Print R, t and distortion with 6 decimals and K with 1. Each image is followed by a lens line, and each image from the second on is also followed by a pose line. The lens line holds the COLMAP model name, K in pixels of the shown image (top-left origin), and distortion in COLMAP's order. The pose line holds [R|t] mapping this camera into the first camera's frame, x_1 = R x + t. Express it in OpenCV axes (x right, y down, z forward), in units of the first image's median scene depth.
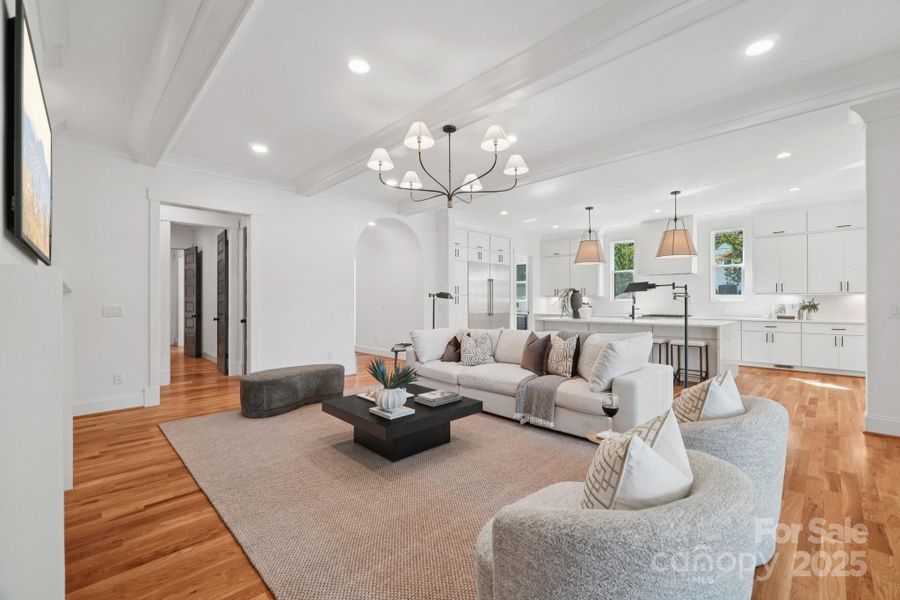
lens RADIAL K [[377.1, 0, 458.7], [0, 377.1, 300.2], [0, 0, 1]] dist [-0.014462, 0.004534]
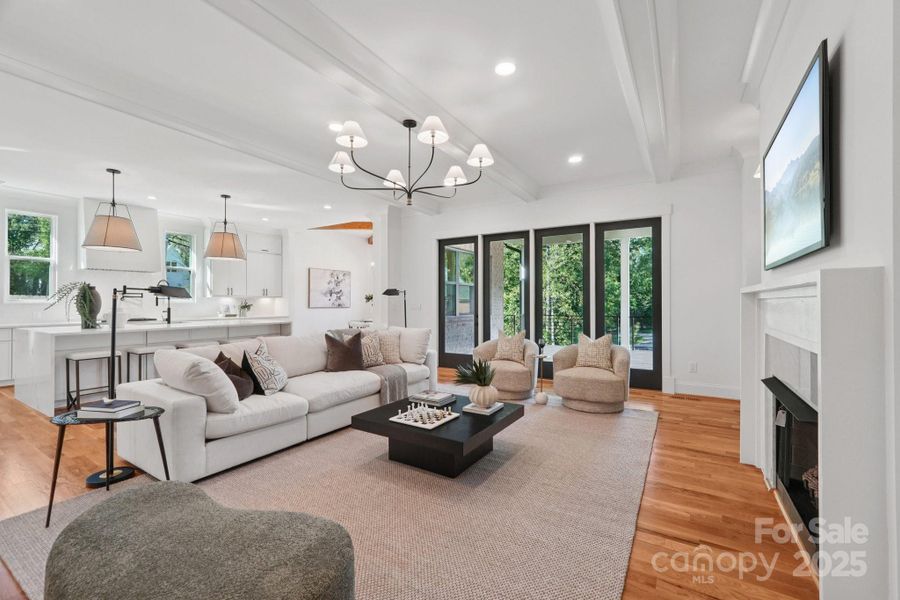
lens RADIAL K [[377.1, 0, 454.2], [0, 377.1, 298.1], [0, 0, 1]] dist [-0.014462, 0.004534]
pose [[-0.224791, 0.010649, 0.974349, -0.502211], [0.001848, 0.999943, -0.010503, 0.002761], [-0.974405, -0.000561, -0.224798, 0.562213]]
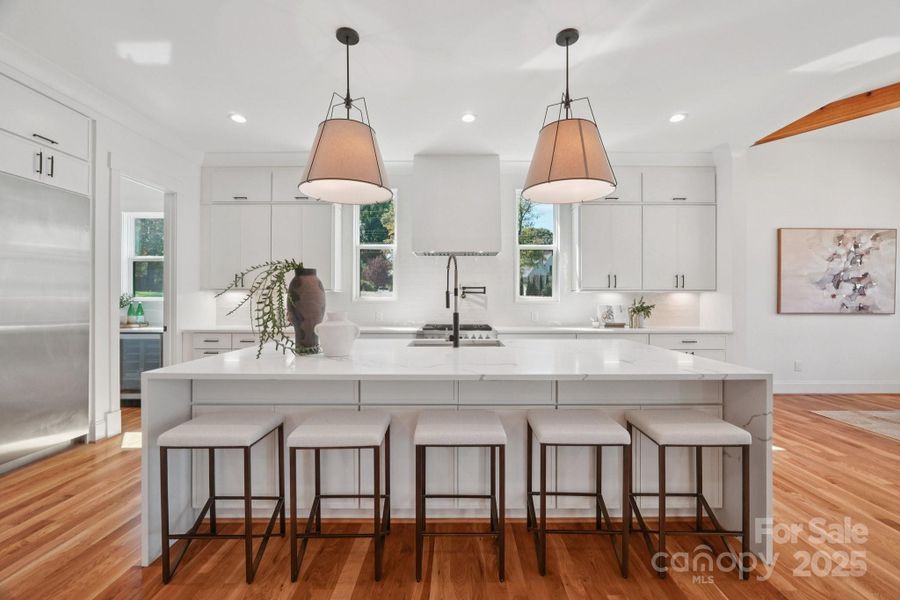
lens RADIAL K [[377.1, 0, 450.0], [0, 377.1, 299.7], [0, 0, 1]] dist [-0.014462, 0.004534]
pose [[0.719392, 0.004130, 0.694592, 0.184113], [-0.001606, 0.999990, -0.004283, 0.002859], [-0.694602, 0.001965, 0.719391, 0.718632]]
